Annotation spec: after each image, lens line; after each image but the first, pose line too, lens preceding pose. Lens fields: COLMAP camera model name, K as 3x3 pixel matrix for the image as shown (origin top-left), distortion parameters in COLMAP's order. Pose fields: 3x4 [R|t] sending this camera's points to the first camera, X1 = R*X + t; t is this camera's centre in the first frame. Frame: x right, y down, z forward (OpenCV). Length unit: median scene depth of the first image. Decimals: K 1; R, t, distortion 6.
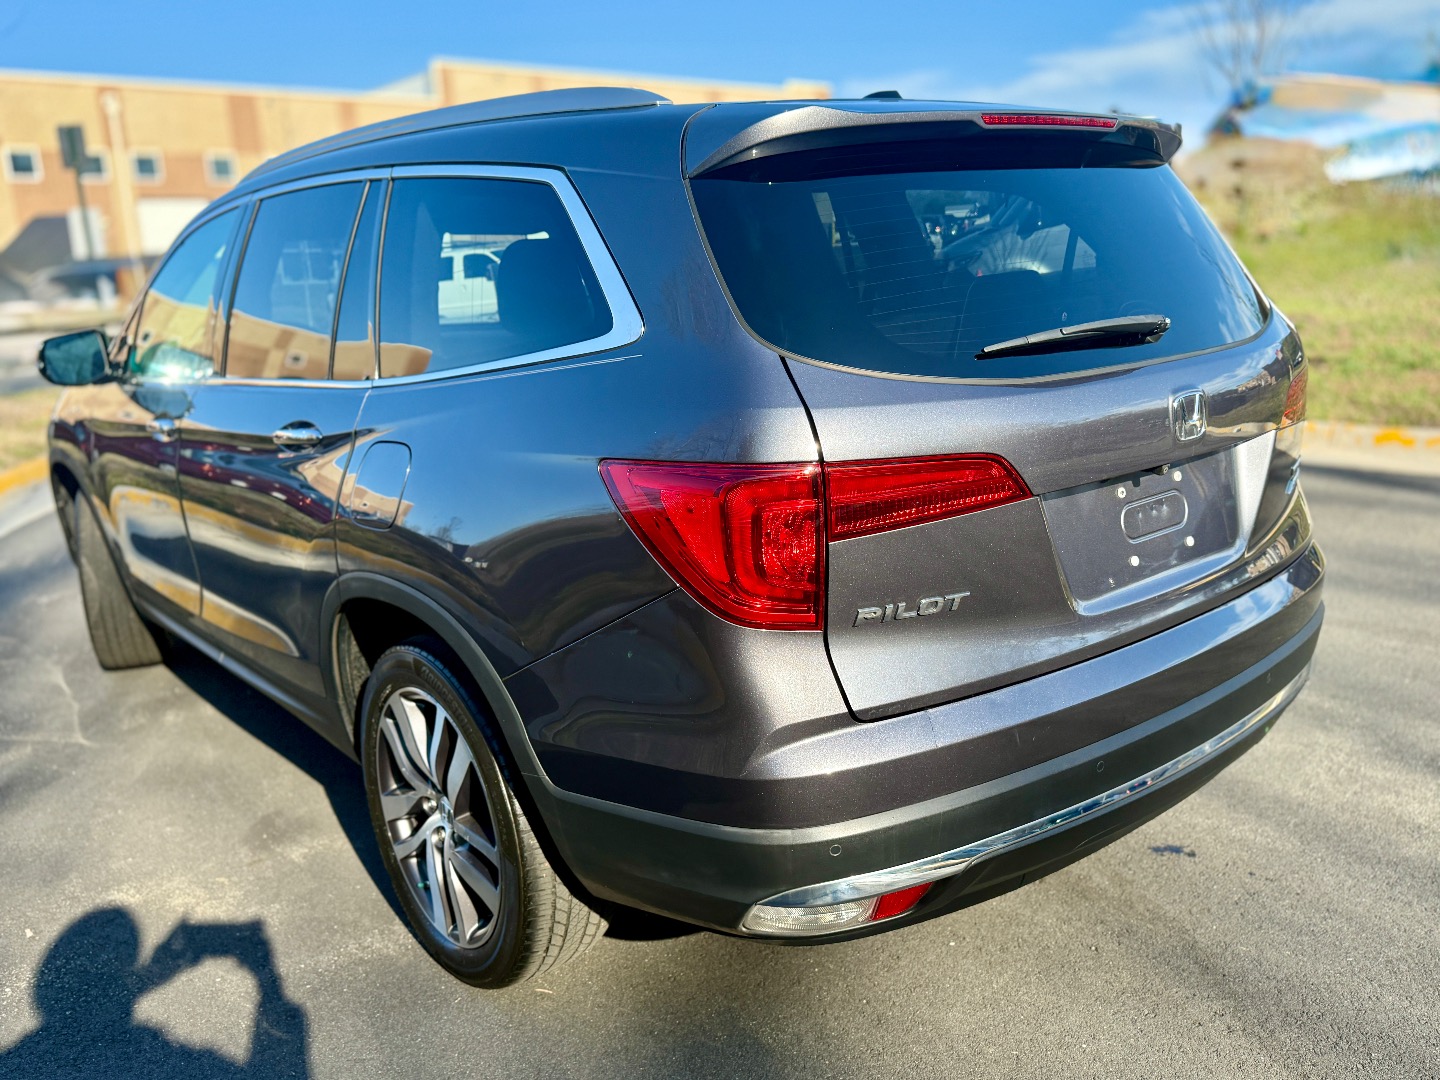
lens RADIAL K [[1173.5, 0, 720.0], [0, 1173.5, 540.0], [0, 0, 1]] dist [0.004918, 0.000899]
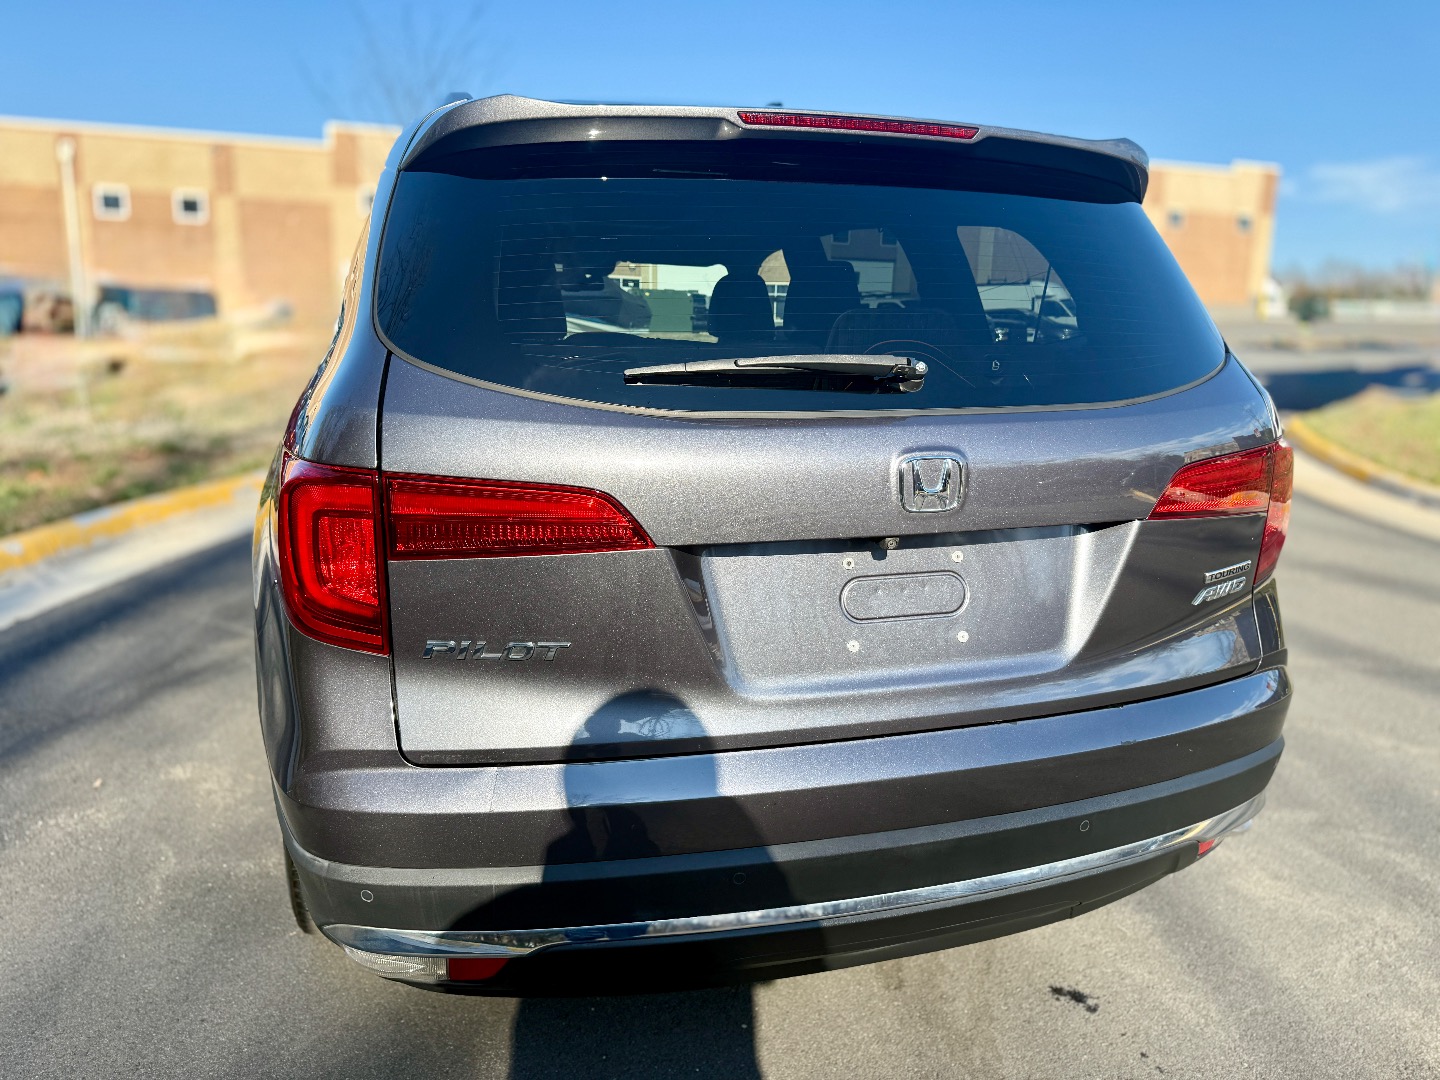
lens RADIAL K [[1014.6, 0, 720.0], [0, 1014.6, 540.0], [0, 0, 1]] dist [0.027596, -0.005937]
pose [[0.933888, 0.148901, -0.325088, 0.505403], [-0.154149, 0.988000, 0.009710, -0.052127], [0.322633, 0.041044, 0.945634, 0.288944]]
